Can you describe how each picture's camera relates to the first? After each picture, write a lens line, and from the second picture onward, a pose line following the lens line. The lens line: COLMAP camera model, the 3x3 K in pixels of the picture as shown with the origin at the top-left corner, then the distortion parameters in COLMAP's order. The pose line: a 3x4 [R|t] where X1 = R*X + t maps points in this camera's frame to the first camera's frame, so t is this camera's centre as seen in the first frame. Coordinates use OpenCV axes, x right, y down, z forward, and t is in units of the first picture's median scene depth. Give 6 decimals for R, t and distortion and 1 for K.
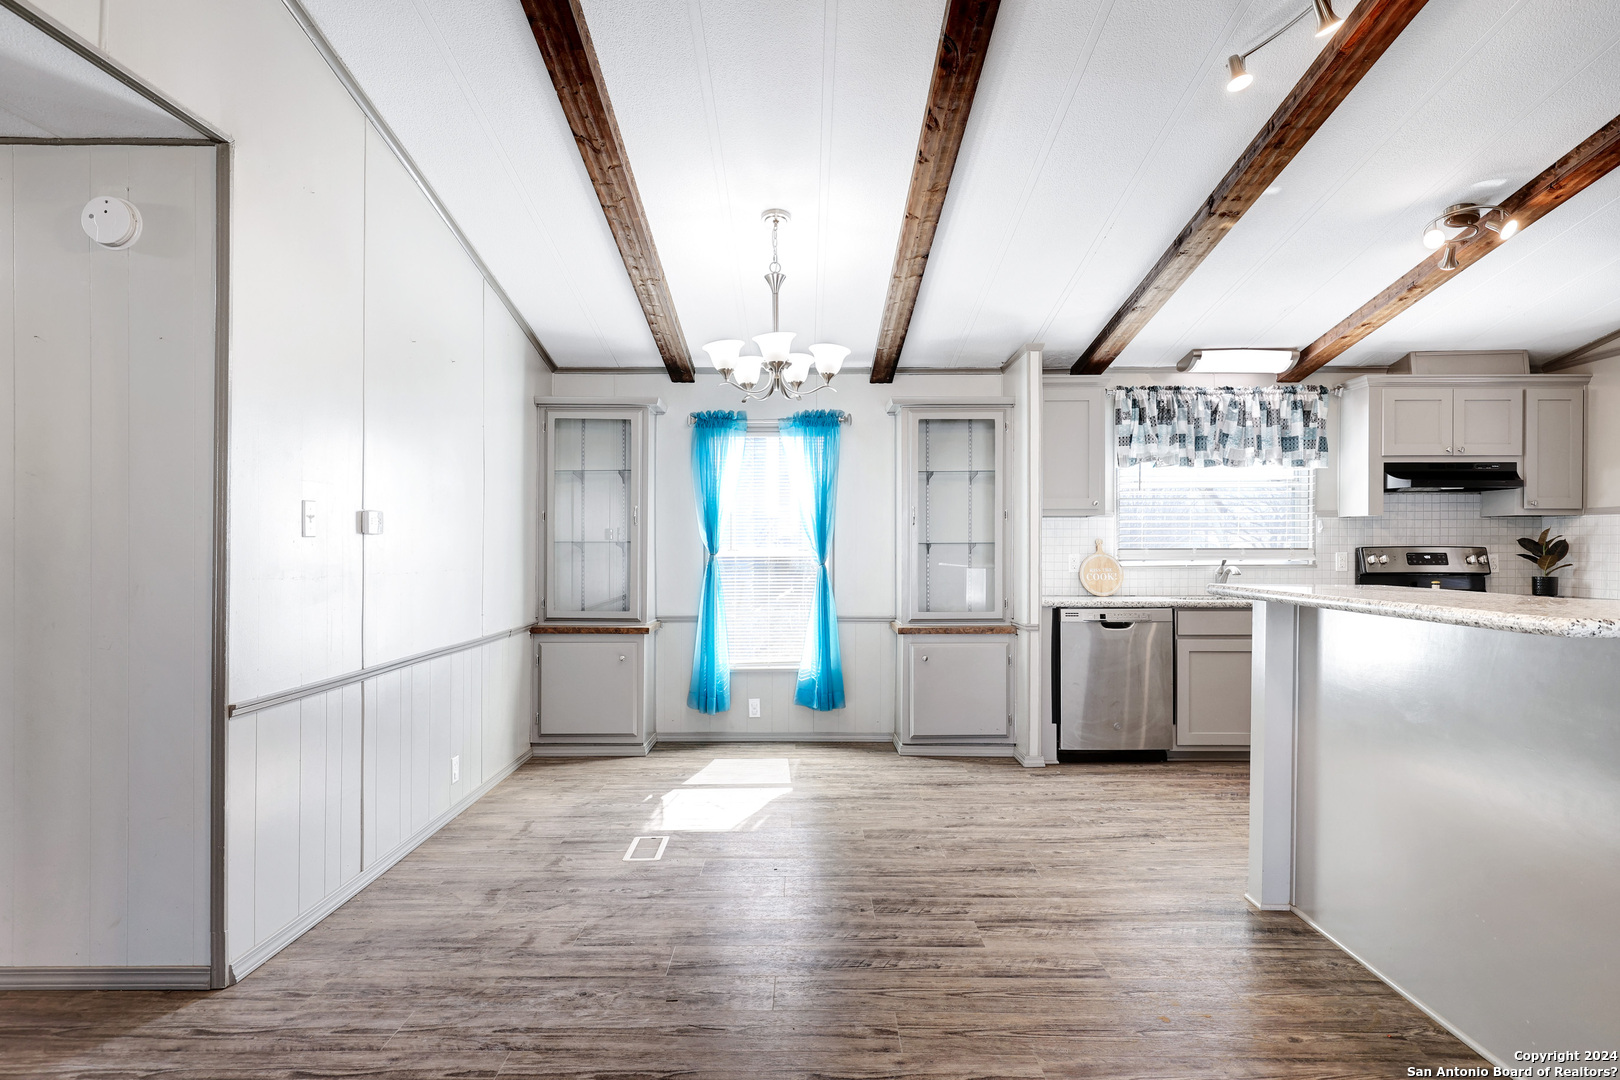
lens RADIAL K [[935.8, 0, 810.0], [0, 935.8, 540.0], [0, 0, 1]] dist [-0.023415, 0.000284]
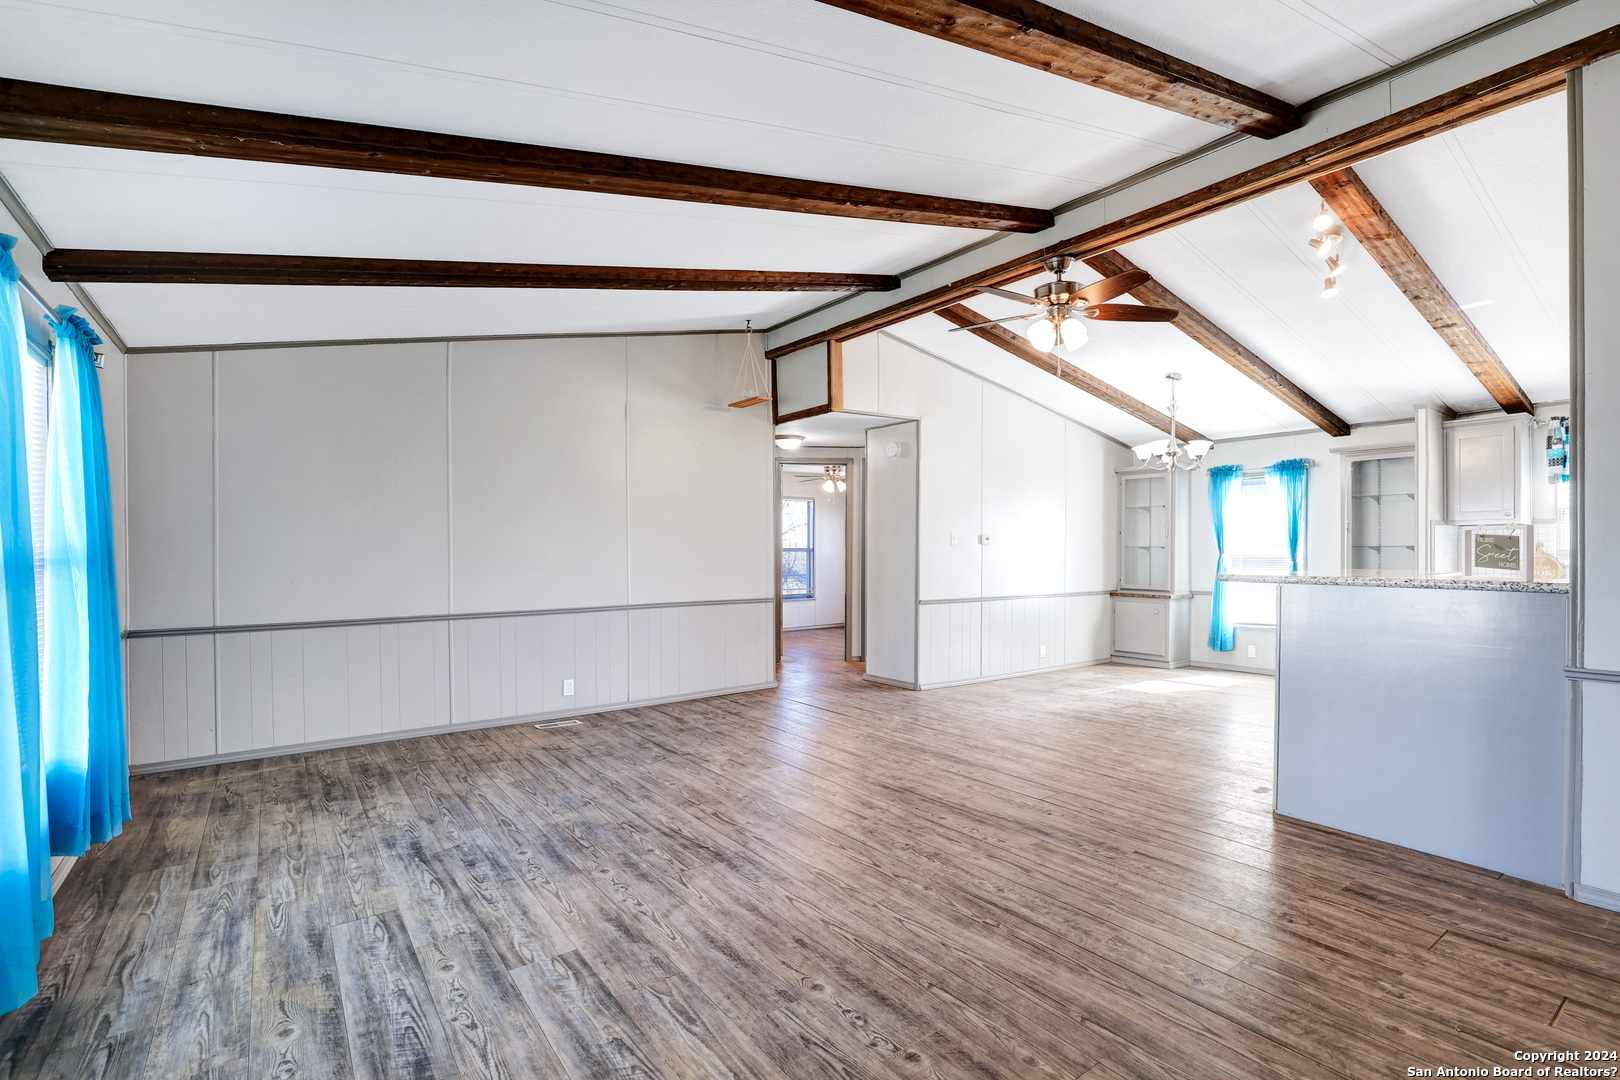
lens RADIAL K [[756.4, 0, 810.4], [0, 756.4, 553.8], [0, 0, 1]] dist [-0.033907, 0.010488]
pose [[0.583348, 0.004178, -0.812212, 0.573338], [0.006364, 0.999933, 0.009715, -0.002198], [0.812198, -0.010836, 0.583282, -0.365724]]
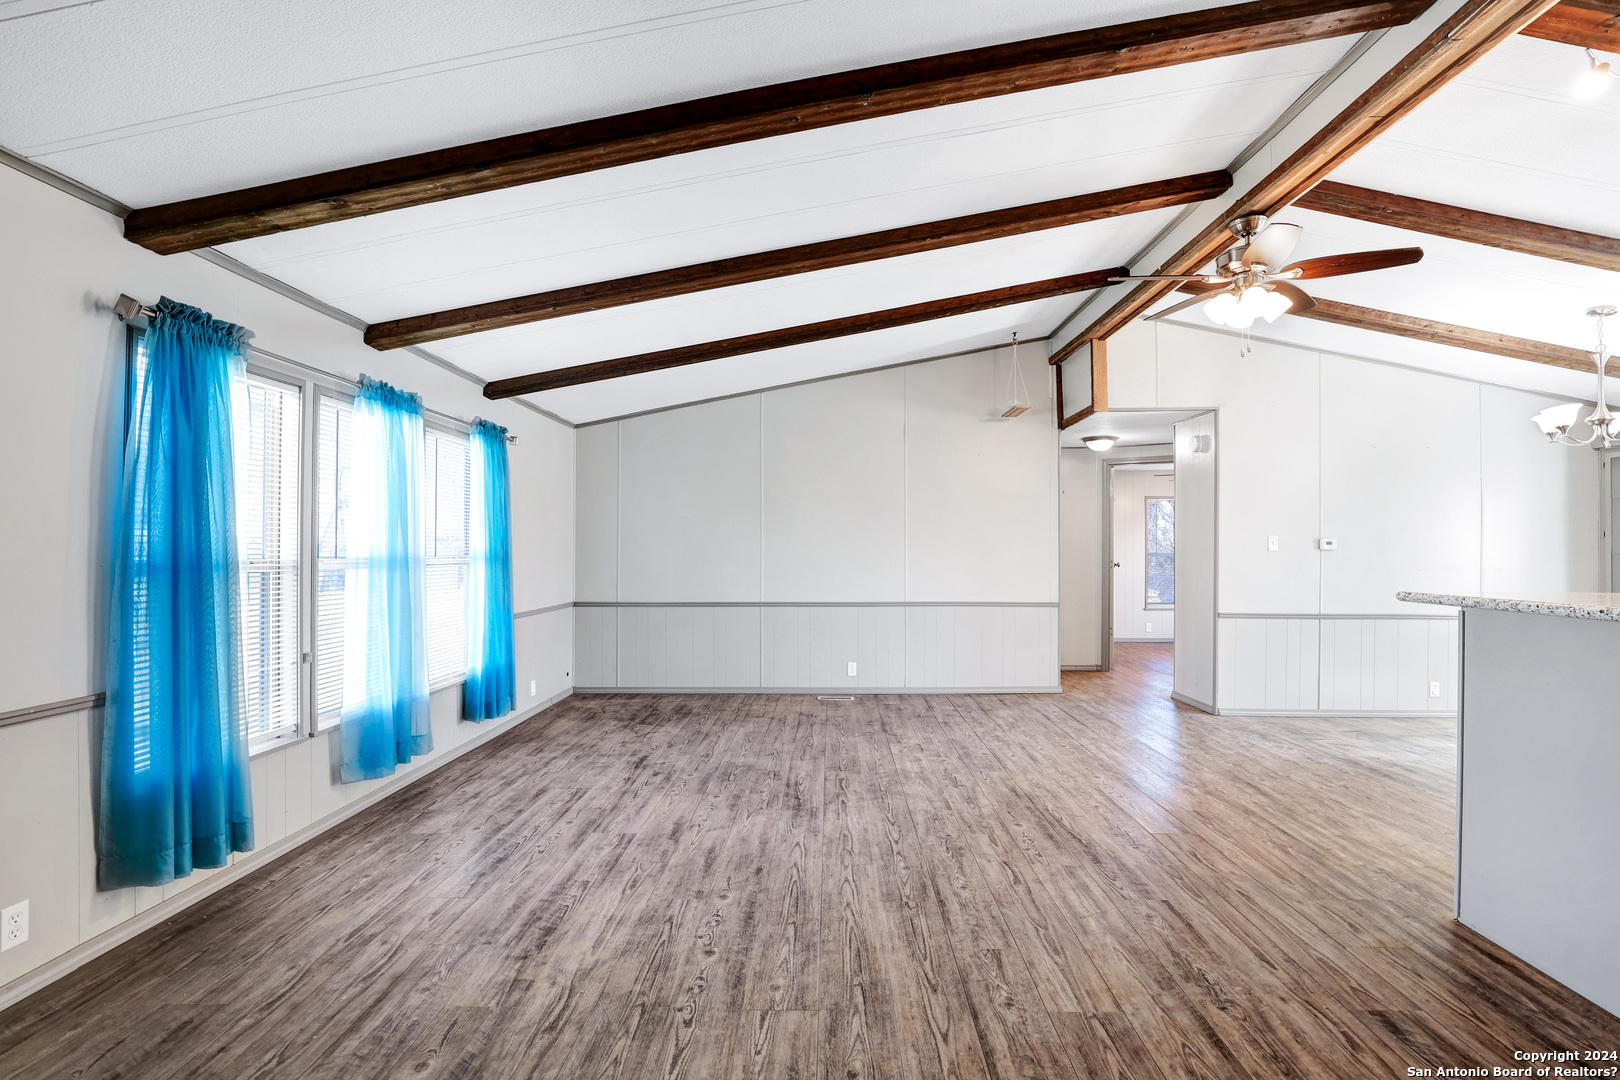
lens RADIAL K [[743.5, 0, 810.0], [0, 743.5, 540.0], [0, 0, 1]] dist [-0.025577, 0.000917]
pose [[-0.028177, -0.013661, -0.999510, 0.751522], [0.000929, 0.999906, -0.013693, -0.004279], [0.999603, -0.001314, -0.028162, -0.071254]]
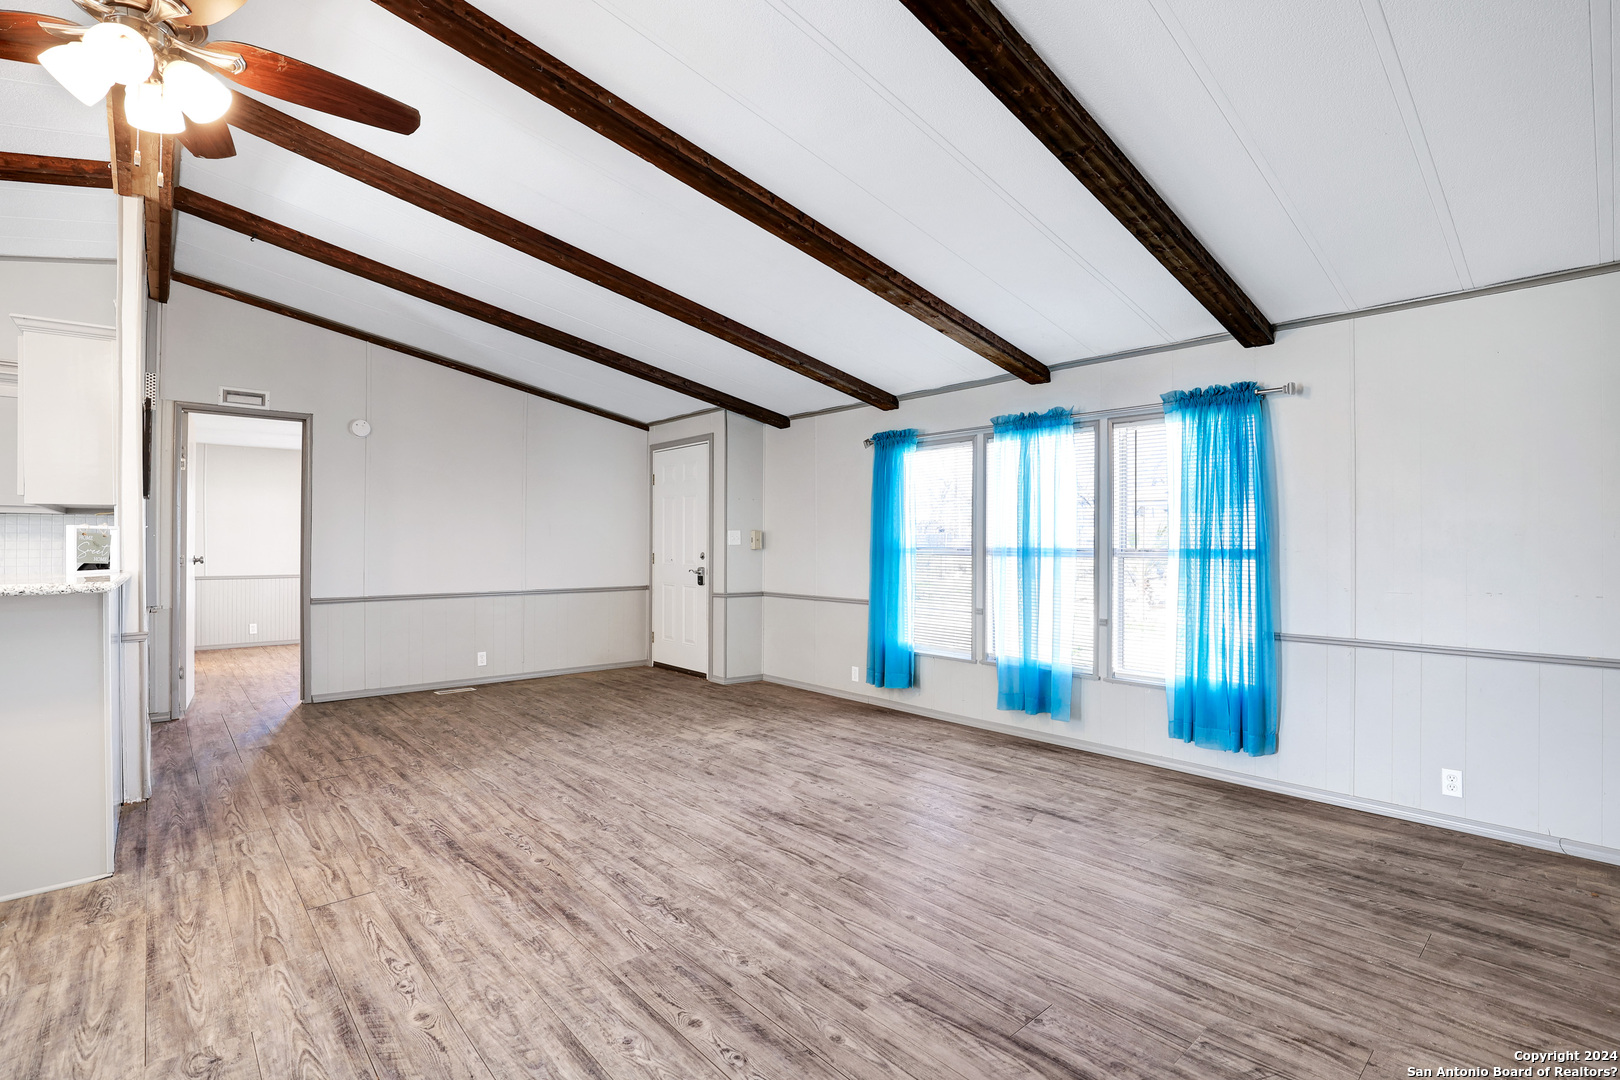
lens RADIAL K [[743.5, 0, 810.0], [0, 743.5, 540.0], [0, 0, 1]] dist [-0.025577, 0.000917]
pose [[-0.672852, 0.001787, 0.739775, -0.381518], [-0.003657, 0.999977, -0.005741, -0.001061], [-0.739768, -0.006568, -0.672830, 0.294549]]
